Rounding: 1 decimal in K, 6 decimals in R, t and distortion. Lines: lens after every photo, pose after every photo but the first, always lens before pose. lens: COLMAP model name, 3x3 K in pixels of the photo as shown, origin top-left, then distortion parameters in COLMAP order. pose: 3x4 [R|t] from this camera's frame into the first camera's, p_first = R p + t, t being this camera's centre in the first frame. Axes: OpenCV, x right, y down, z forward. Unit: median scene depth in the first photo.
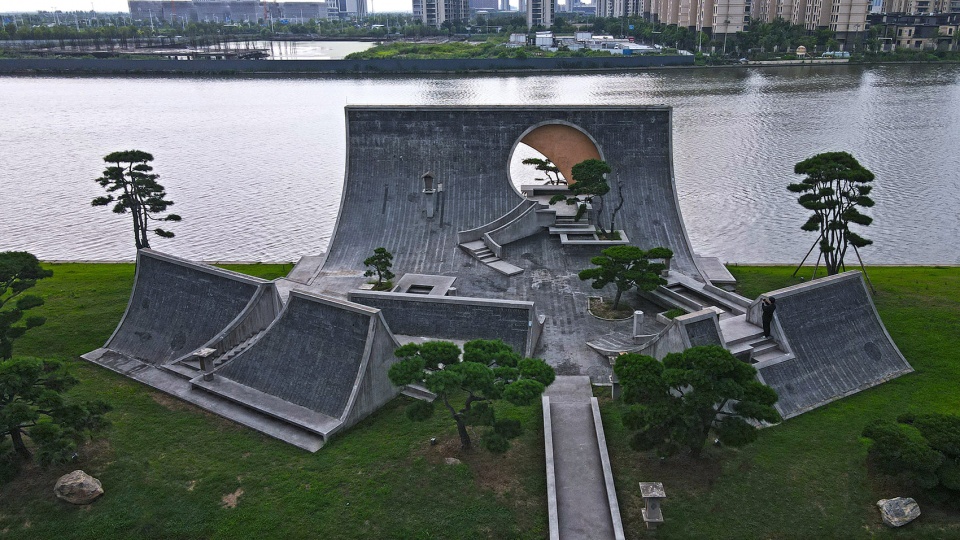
lens RADIAL K [[728.3, 0, 497.4], [0, 728.3, 301.8], [0, 0, 1]] dist [0.001291, 0.025693]
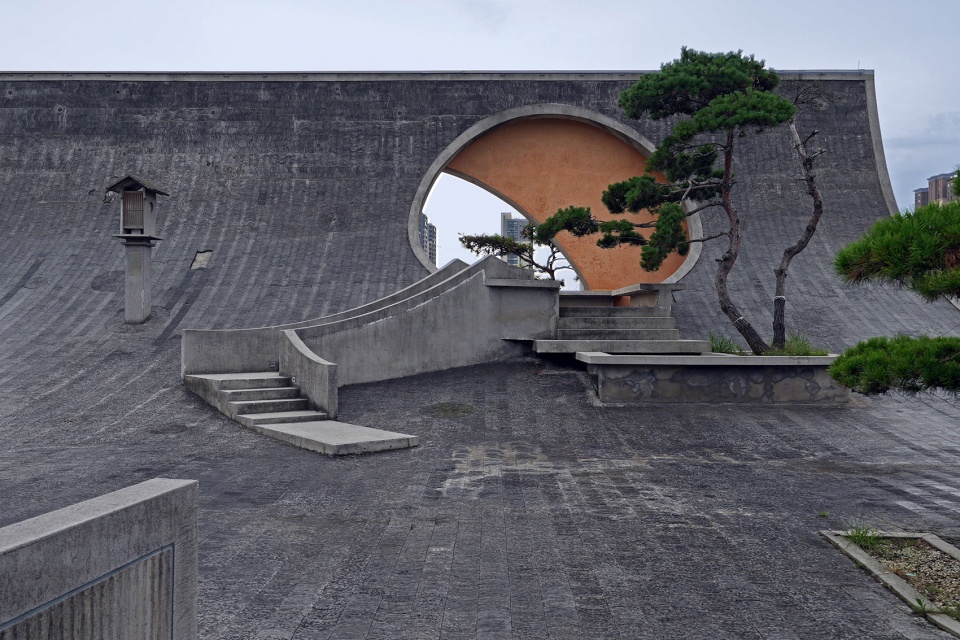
lens RADIAL K [[831.3, 0, 470.5], [0, 831.3, 313.2], [0, 0, 1]] dist [-0.001849, -0.005915]
pose [[0.999914, 0.007168, -0.010950, 0.049828], [-0.011086, 0.908599, -0.417522, 0.019315], [0.006956, 0.417608, 0.908601, 0.723864]]
